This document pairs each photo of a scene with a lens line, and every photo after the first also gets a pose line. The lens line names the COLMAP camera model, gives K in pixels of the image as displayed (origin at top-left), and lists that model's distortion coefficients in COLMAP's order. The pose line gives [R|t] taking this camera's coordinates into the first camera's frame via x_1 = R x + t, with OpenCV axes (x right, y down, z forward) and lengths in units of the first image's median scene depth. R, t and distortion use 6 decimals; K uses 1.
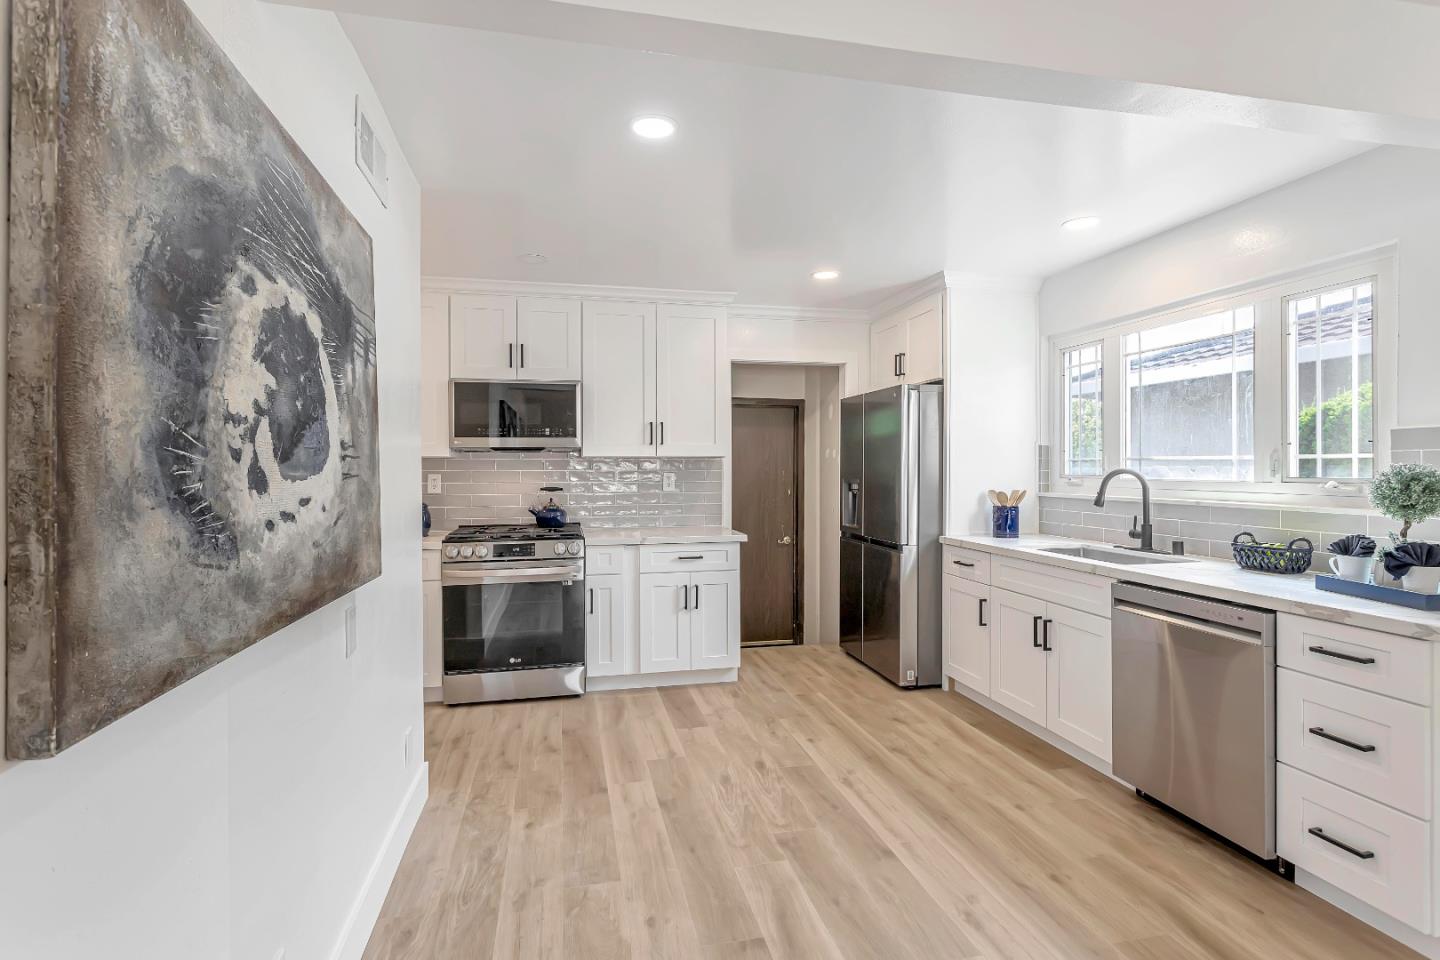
lens RADIAL K [[692.6, 0, 710.7], [0, 692.6, 472.2], [0, 0, 1]] dist [0.000817, 0.000487]
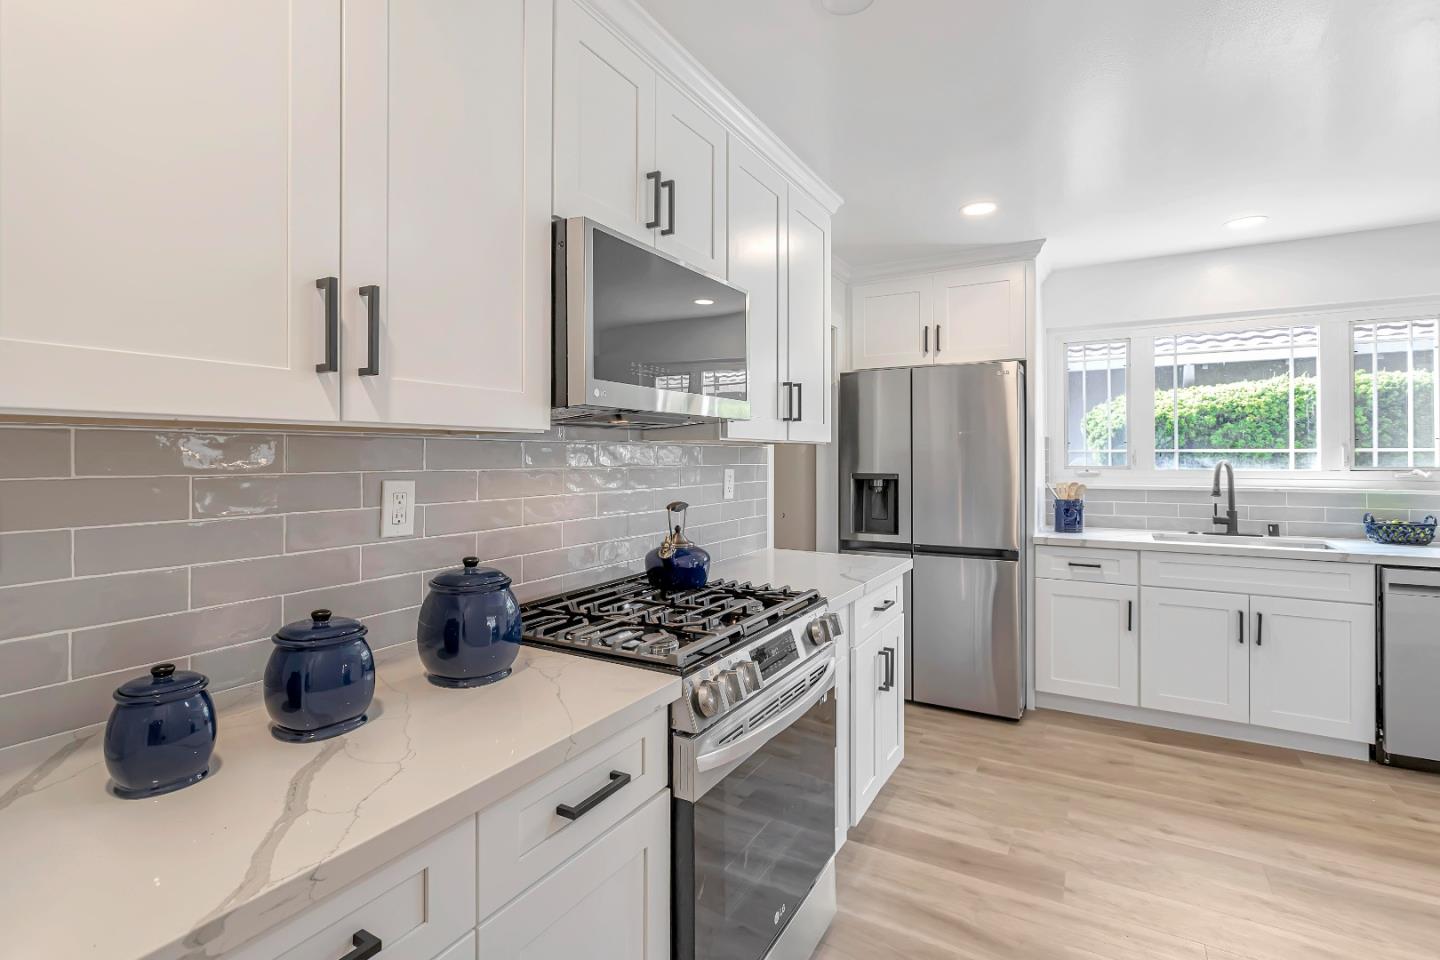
lens RADIAL K [[683.9, 0, 718.3], [0, 683.9, 460.3], [0, 0, 1]] dist [-0.000277, 0.000131]
pose [[0.680559, -0.003108, 0.732687, -0.709674], [0.007312, 0.999970, -0.002551, -0.008074], [-0.732657, 0.007094, 0.680561, 0.851673]]
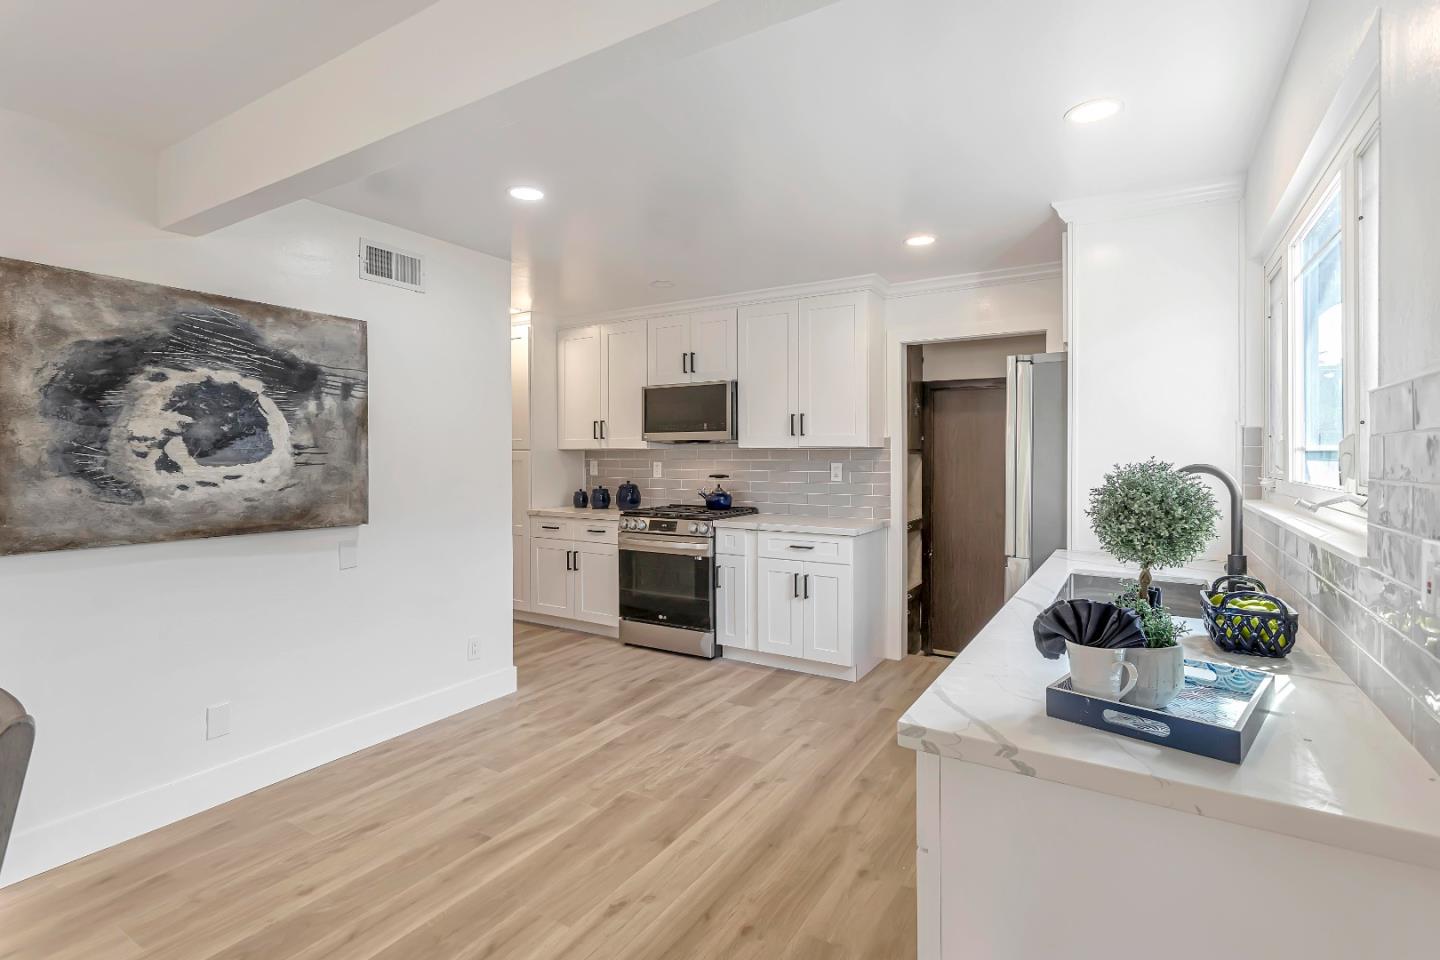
lens RADIAL K [[694.1, 0, 710.6], [0, 694.1, 455.7], [0, 0, 1]] dist [0.001260, 0.000968]
pose [[0.711820, 0.002789, -0.702357, 0.722361], [-0.005998, 0.999980, -0.002108, -0.009220], [0.702337, 0.005713, 0.711822, 0.225048]]
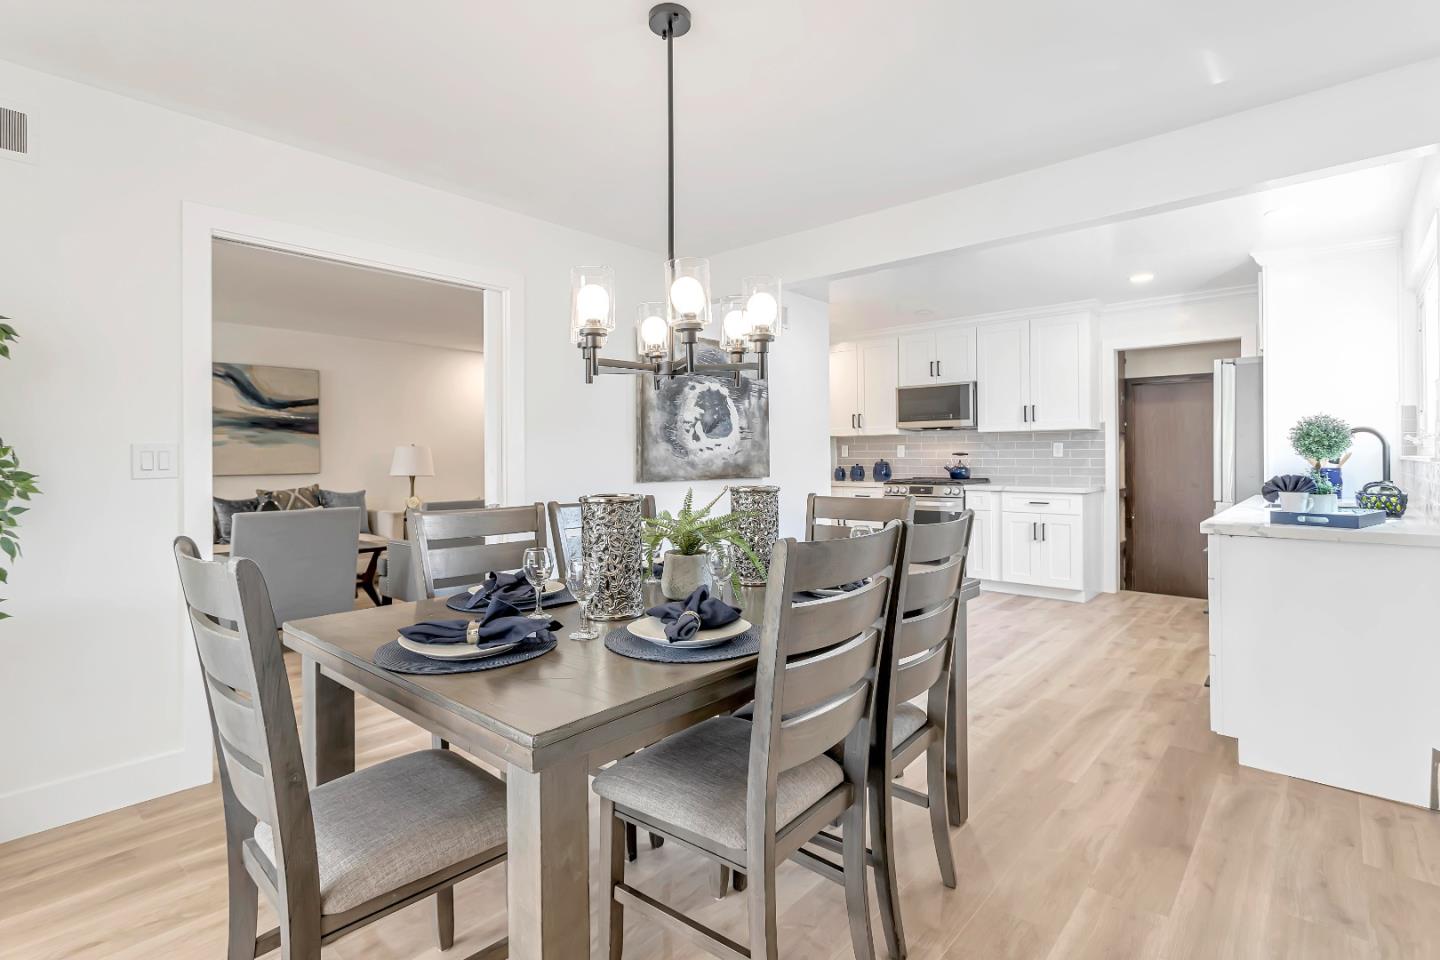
lens RADIAL K [[694.1, 0, 710.6], [0, 694.1, 455.7], [0, 0, 1]] dist [0.001260, 0.000968]
pose [[0.578223, -0.001981, -0.815876, 0.880912], [-0.001635, 0.999992, -0.003587, 0.043512], [0.815877, 0.003408, 0.578215, -0.402983]]
